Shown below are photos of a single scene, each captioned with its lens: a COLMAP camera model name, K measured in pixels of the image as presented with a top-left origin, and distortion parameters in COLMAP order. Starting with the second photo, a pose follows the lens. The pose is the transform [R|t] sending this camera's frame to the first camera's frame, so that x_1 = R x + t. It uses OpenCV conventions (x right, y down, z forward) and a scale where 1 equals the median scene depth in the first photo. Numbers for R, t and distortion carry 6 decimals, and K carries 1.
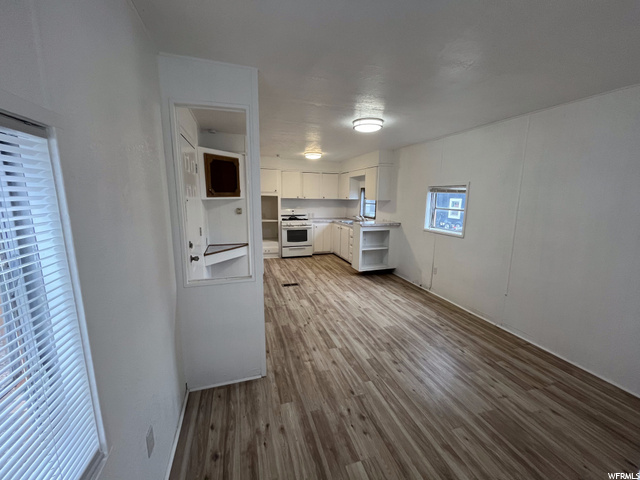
lens RADIAL K [[259.8, 0, 319.1], [0, 259.8, 240.4], [0, 0, 1]] dist [-0.003560, -0.000399]
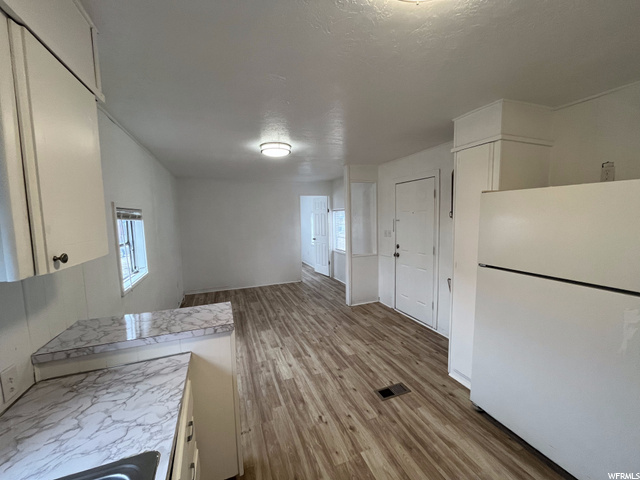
lens RADIAL K [[259.8, 0, 319.1], [0, 259.8, 240.4], [0, 0, 1]] dist [-0.003560, -0.000399]
pose [[-0.997978, 0.019156, -0.060600, 0.069828], [0.002283, 0.963684, 0.267035, -0.289123], [0.063515, 0.266357, -0.961779, 1.581206]]
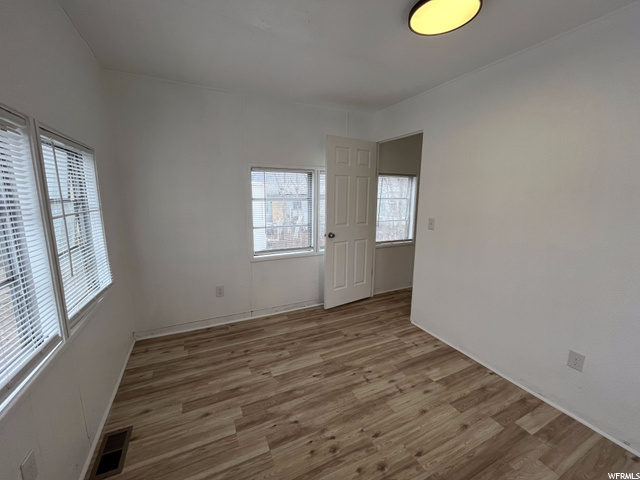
lens RADIAL K [[259.8, 0, 319.1], [0, 259.8, 240.4], [0, 0, 1]] dist [-0.003560, -0.000399]
pose [[0.142323, 0.168139, -0.975435, 0.578232], [-0.180421, 0.973364, 0.141457, -0.107936], [0.973238, 0.155856, 0.168868, 0.817082]]
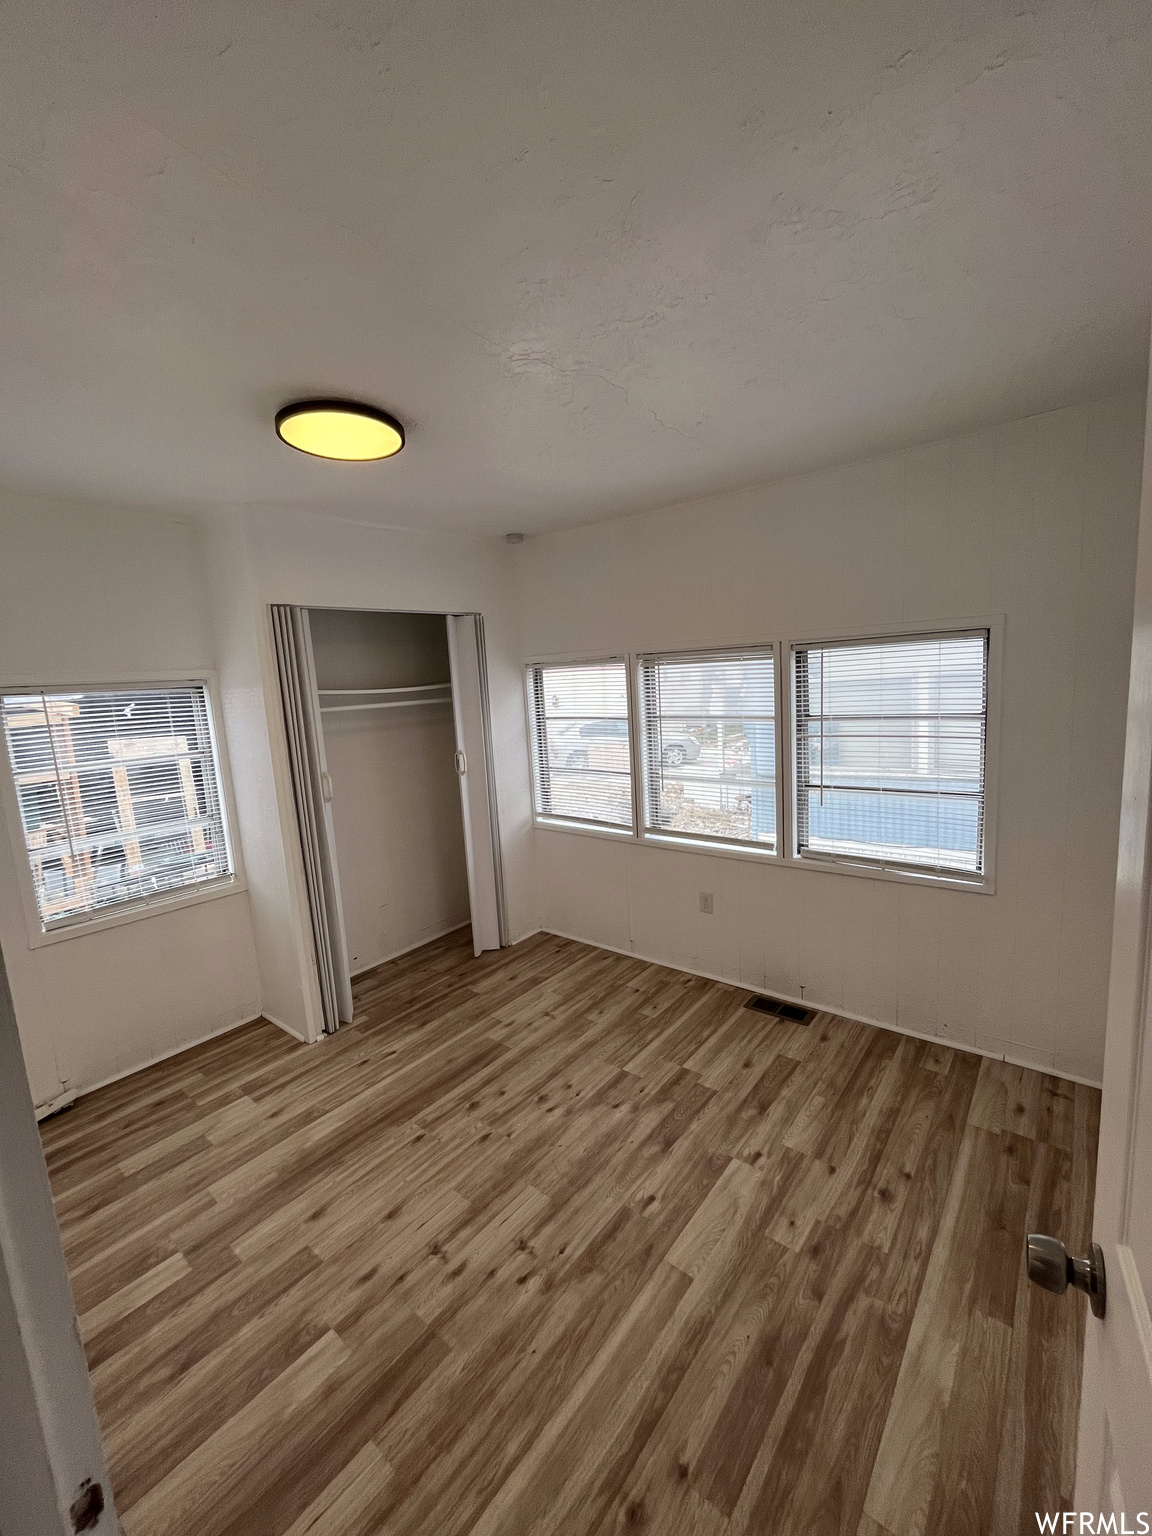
lens RADIAL K [[623.5, 0, 576.0], [0, 623.5, 768.0], [0, 0, 1]] dist [-0.003560, -0.000399]
pose [[-0.550679, -0.088663, 0.829995, -0.215398], [0.201390, 0.950856, 0.235190, -0.214544], [-0.810059, 0.296667, -0.505760, 1.128144]]
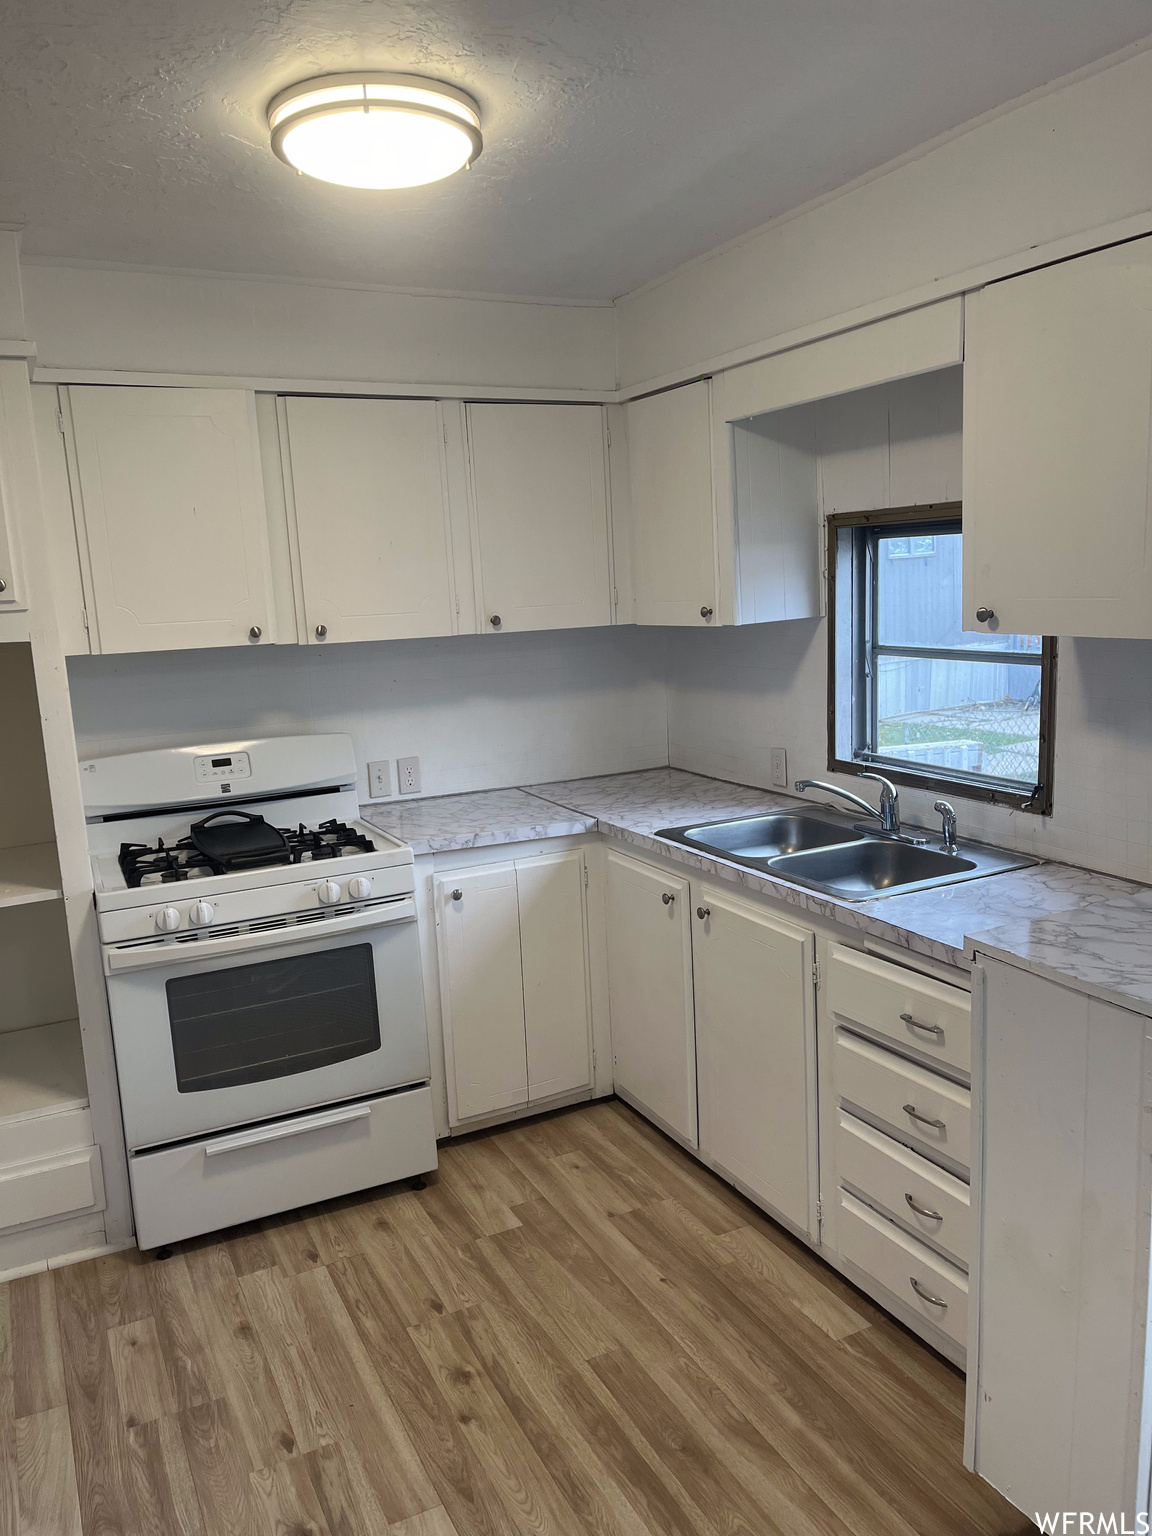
lens RADIAL K [[1169.1, 0, 576.0], [0, 1169.1, 768.0], [0, 0, 1]] dist [0.034433, -0.002771]
pose [[0.986447, -0.082834, 0.141633, -0.041707], [0.083790, 0.996483, -0.000789, -0.166952], [-0.141070, 0.012645, 0.989919, 0.842119]]
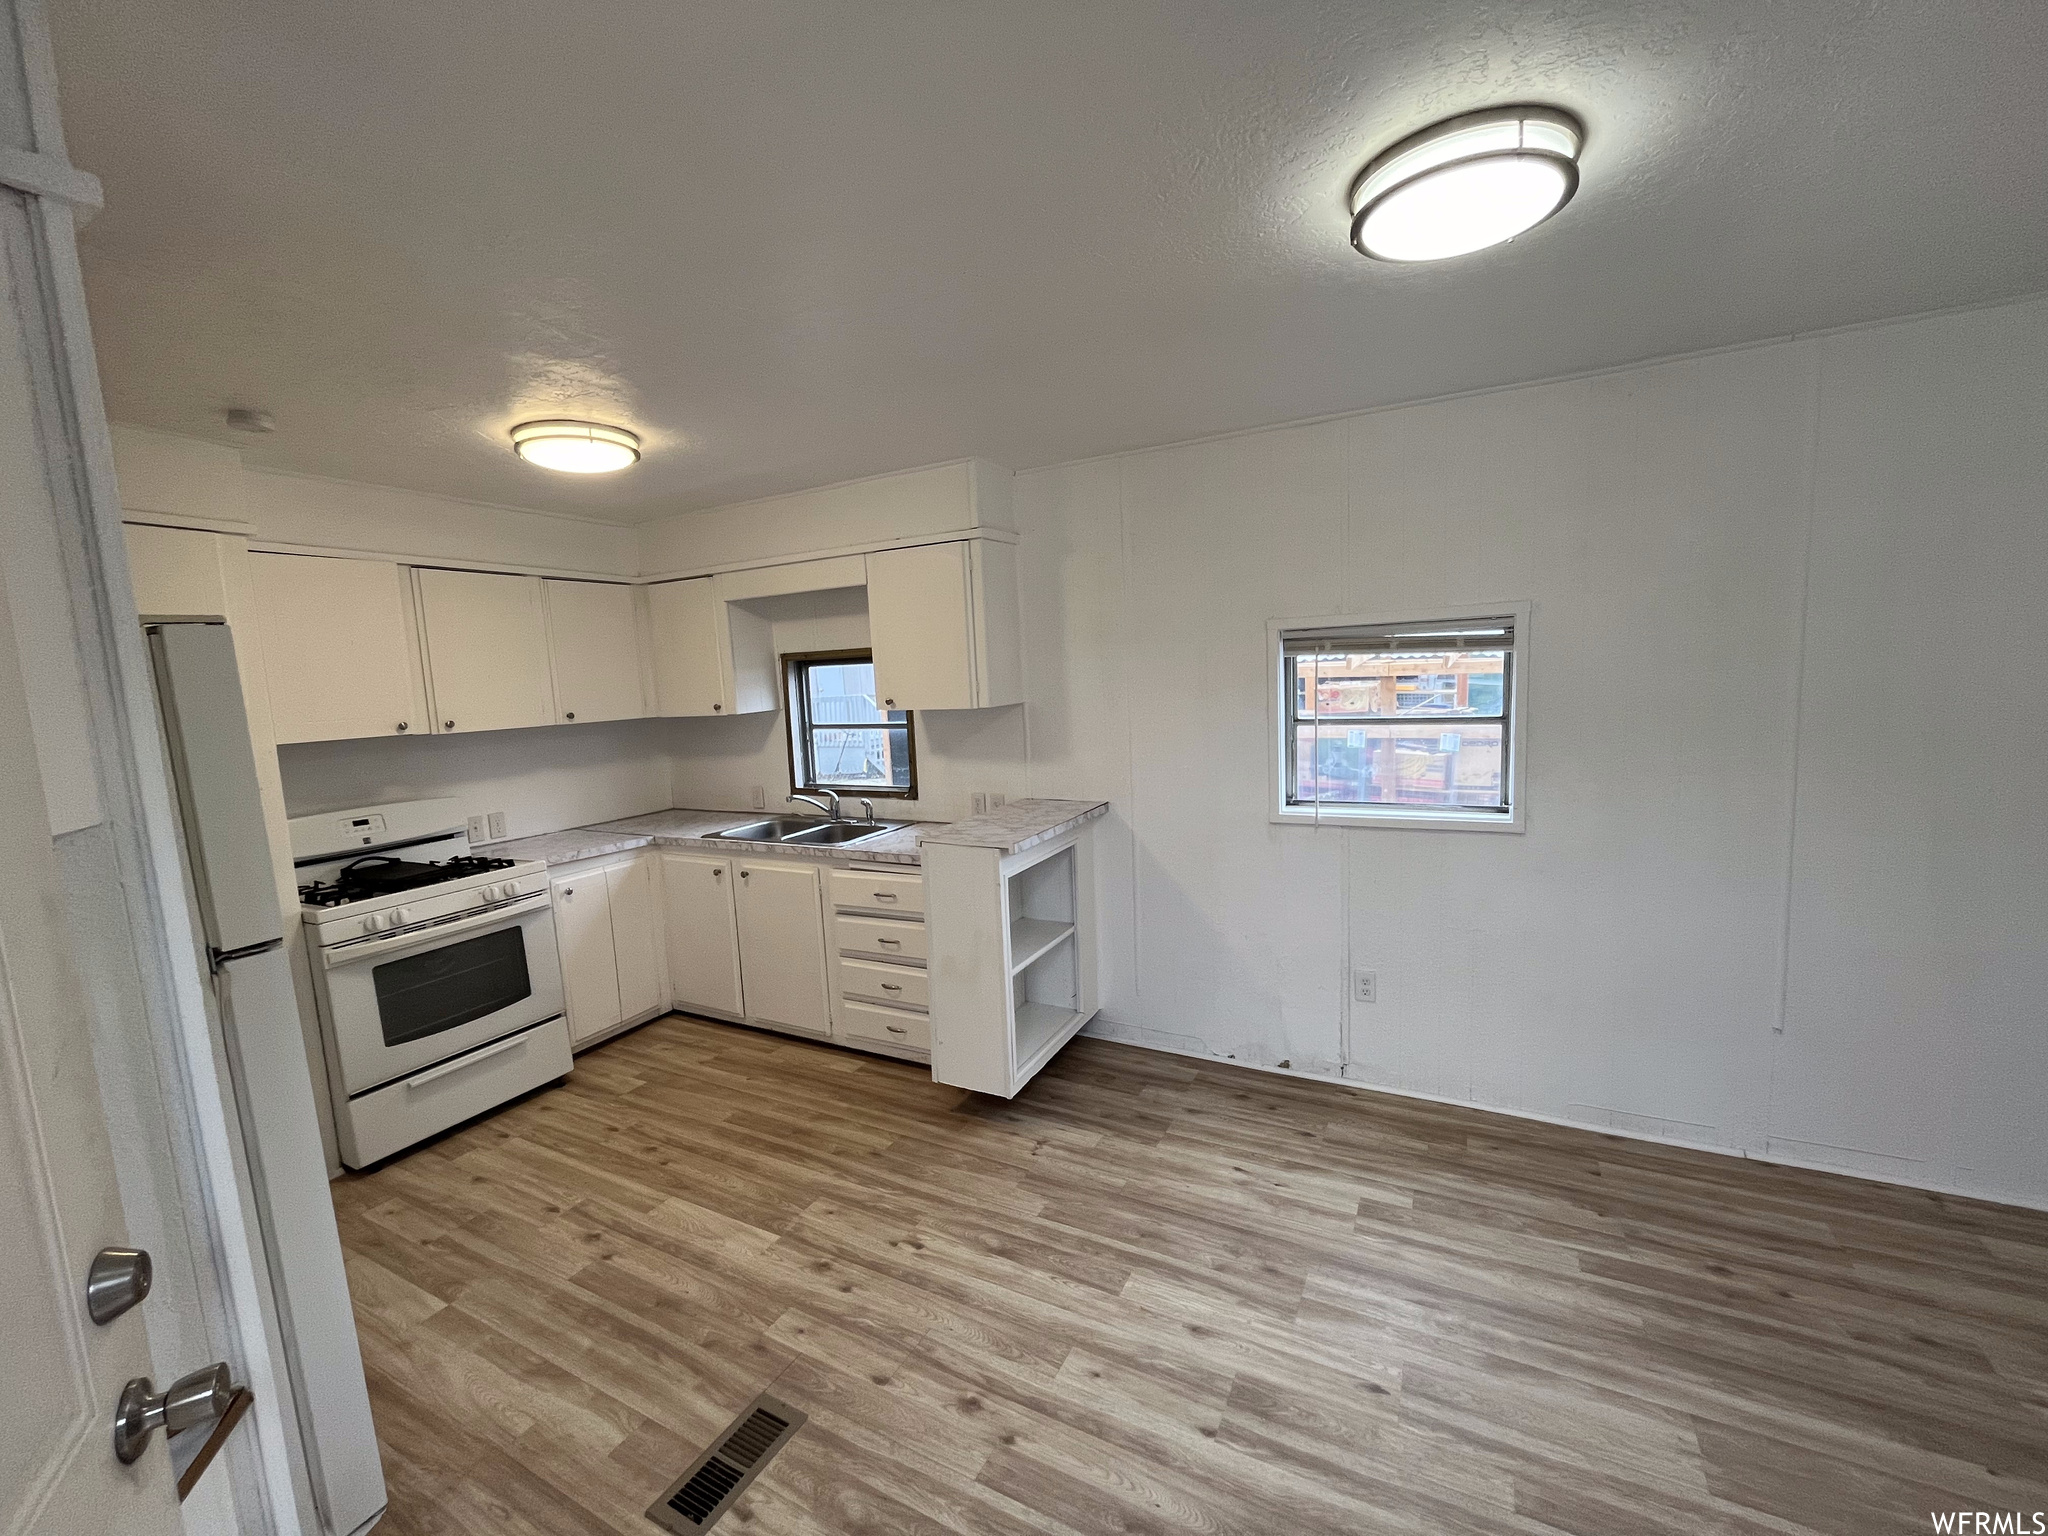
lens RADIAL K [[831.3, 0, 1021.3], [0, 831.3, 769.3], [0, 0, 1]] dist [-0.003560, -0.000399]
pose [[0.714165, -0.125871, 0.688567, -0.264053], [0.172806, 0.984956, 0.000820, -0.132781], [-0.678311, 0.118402, 0.725172, 0.671549]]
